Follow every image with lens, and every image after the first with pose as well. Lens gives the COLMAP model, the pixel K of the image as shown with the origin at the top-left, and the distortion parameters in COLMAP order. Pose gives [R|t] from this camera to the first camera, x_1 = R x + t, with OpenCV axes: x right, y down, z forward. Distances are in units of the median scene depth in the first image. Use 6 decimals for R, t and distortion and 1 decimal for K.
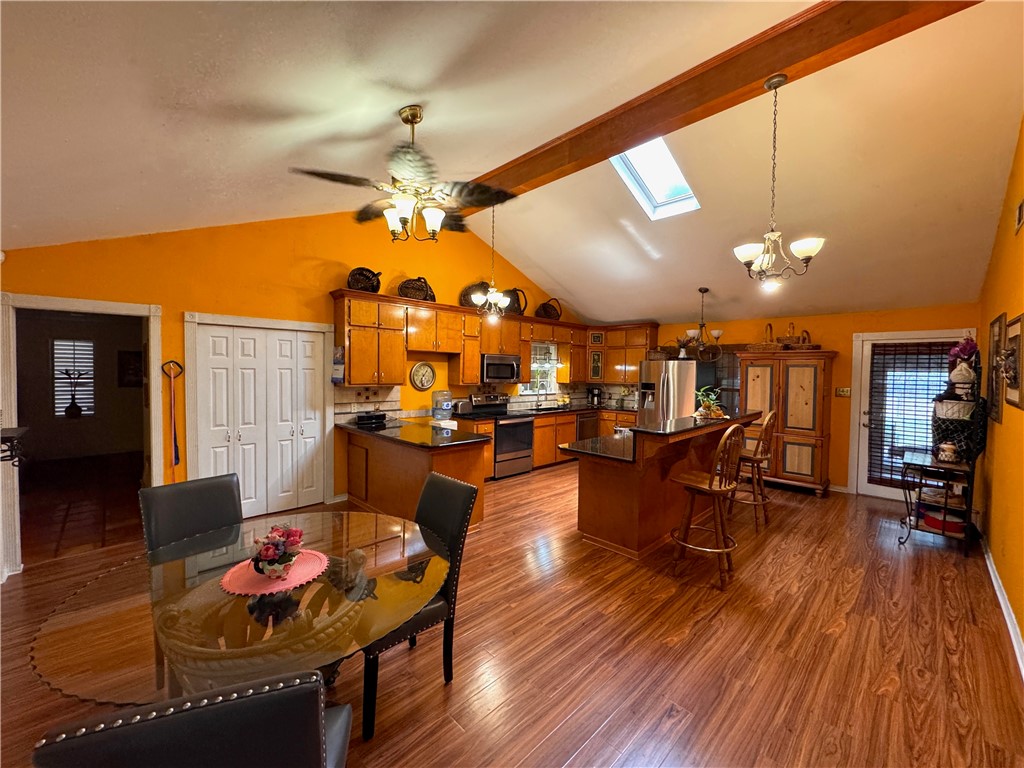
lens RADIAL K [[411.4, 0, 521.5], [0, 411.4, 386.5], [0, 0, 1]] dist [-0.008719, 0.000656]
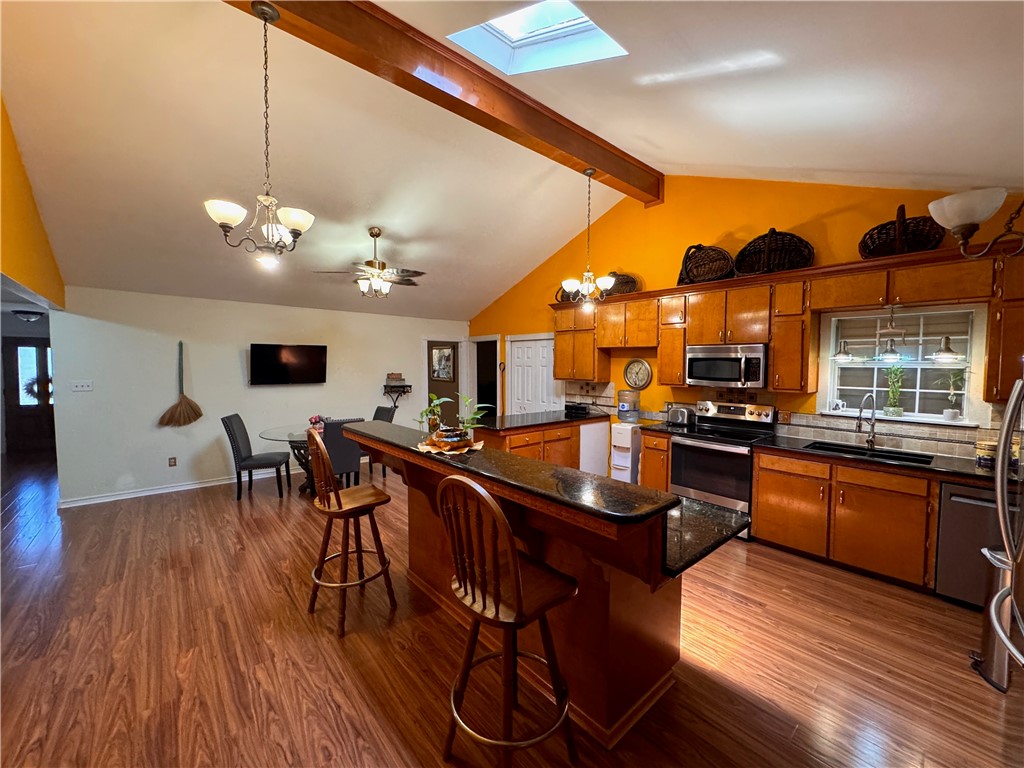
lens RADIAL K [[411.4, 0, 509.0], [0, 411.4, 390.5], [0, 0, 1]] dist [-0.008719, 0.000656]
pose [[-0.082164, 0.055292, -0.995084, 1.285680], [-0.046287, 0.997171, 0.059230, -0.053821], [0.995543, 0.050926, -0.079373, 1.434302]]
